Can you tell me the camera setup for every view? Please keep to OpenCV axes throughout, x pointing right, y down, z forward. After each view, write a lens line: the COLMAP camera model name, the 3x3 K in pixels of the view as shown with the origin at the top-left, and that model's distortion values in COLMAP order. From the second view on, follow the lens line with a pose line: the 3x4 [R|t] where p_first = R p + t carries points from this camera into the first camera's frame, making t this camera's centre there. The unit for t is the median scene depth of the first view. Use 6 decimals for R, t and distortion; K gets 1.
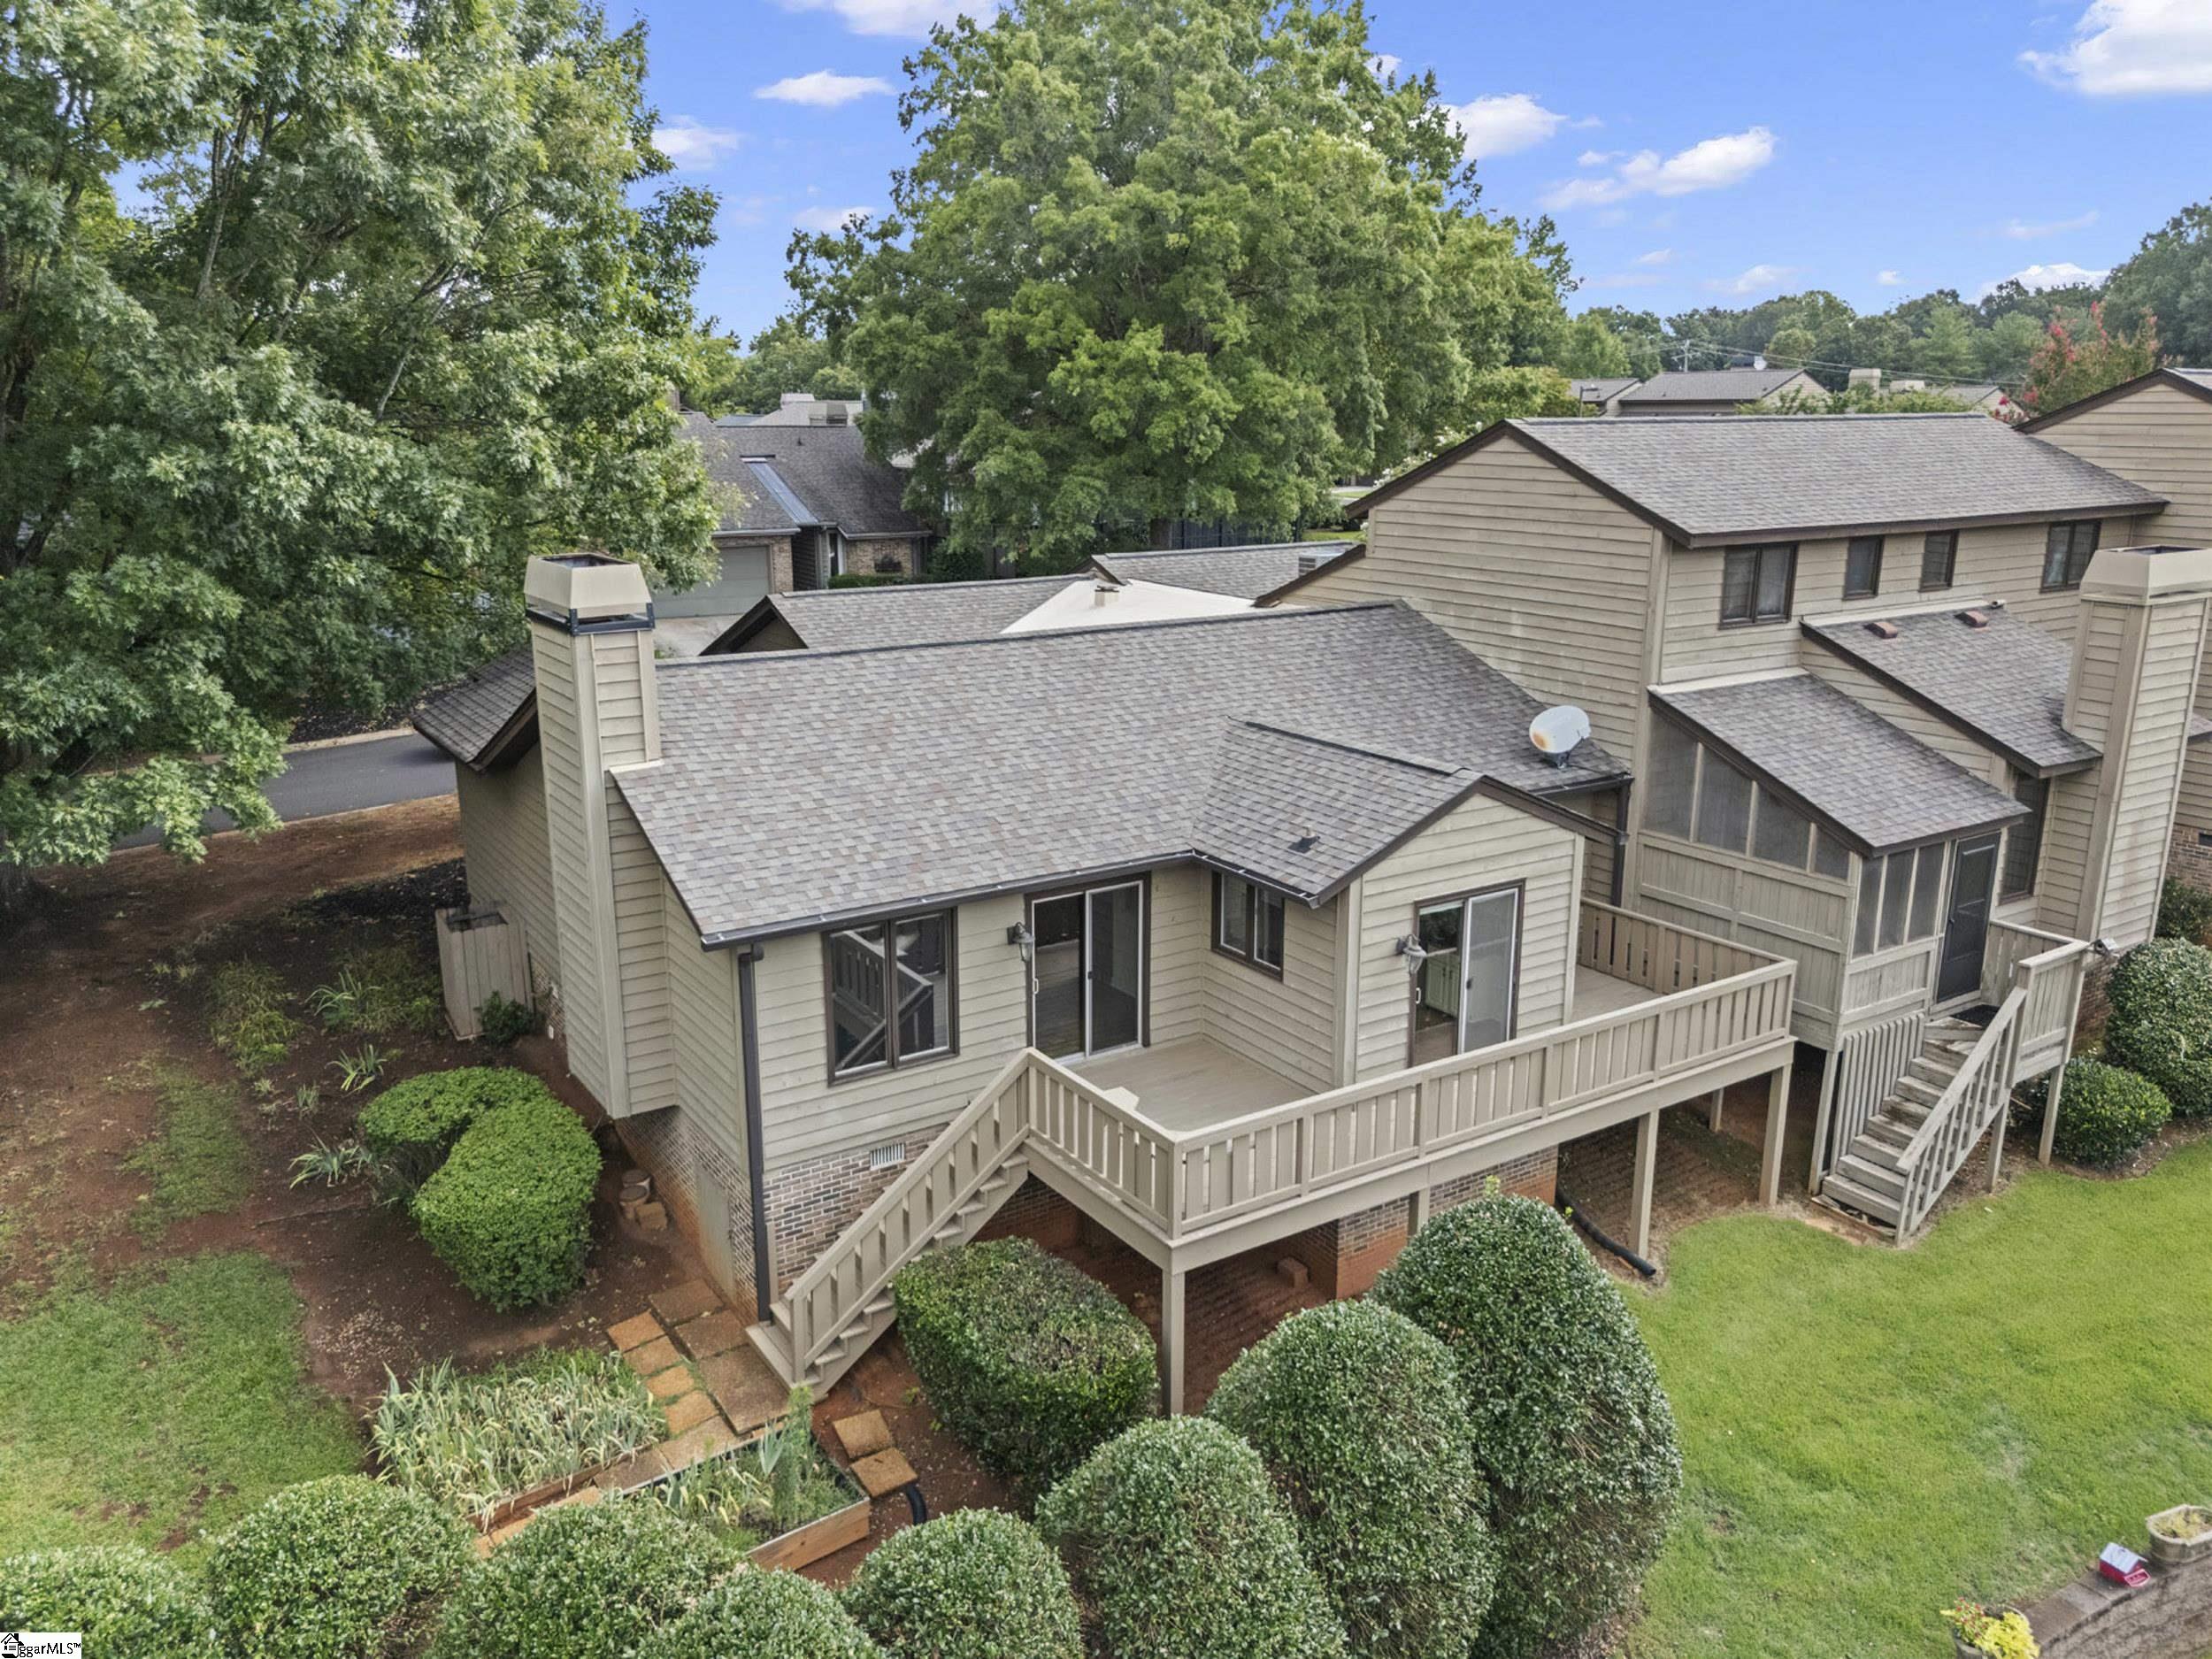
lens RADIAL K [[1639.9, 0, 1106.0], [0, 1639.9, 829.5], [0, 0, 1]] dist [0.097458, -0.123476]
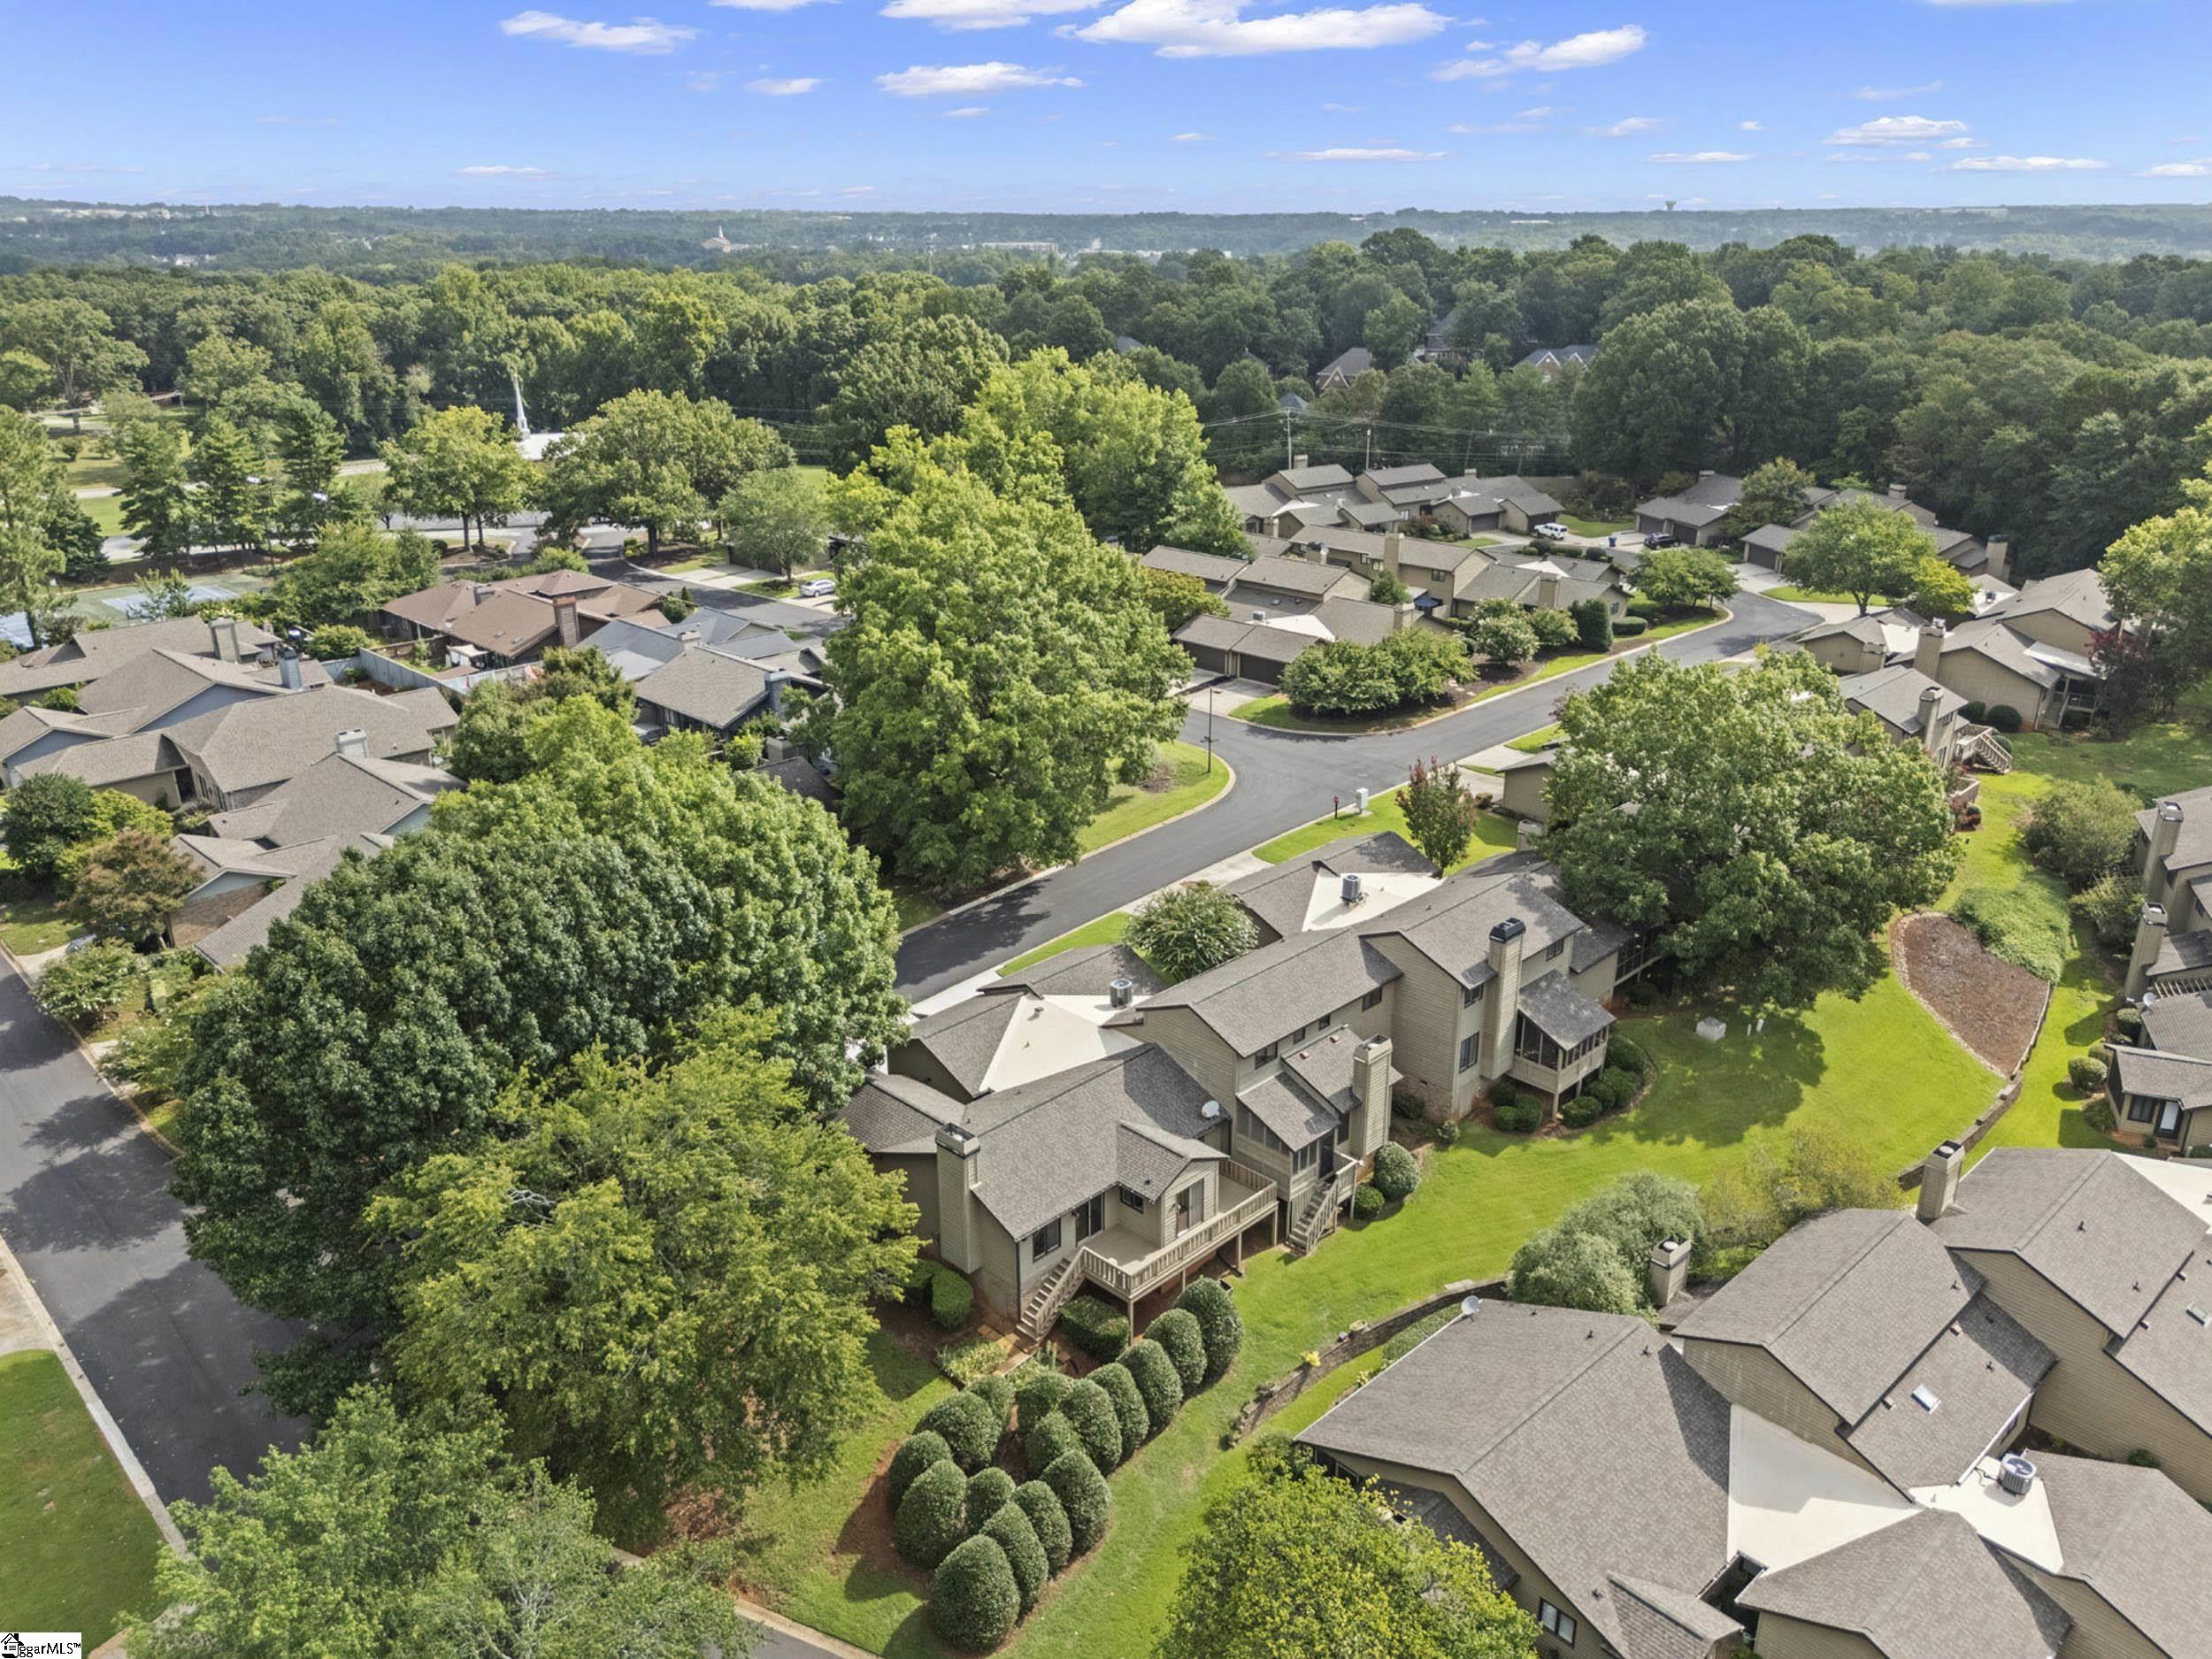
lens RADIAL K [[1639.9, 0, 1106.0], [0, 1639.9, 829.5], [0, 0, 1]] dist [0.097458, -0.123476]
pose [[0.978207, -0.083367, 0.190161, -0.582237], [0.061913, 0.991305, 0.116105, -1.152155], [-0.198187, -0.101801, 0.974863, -2.408328]]
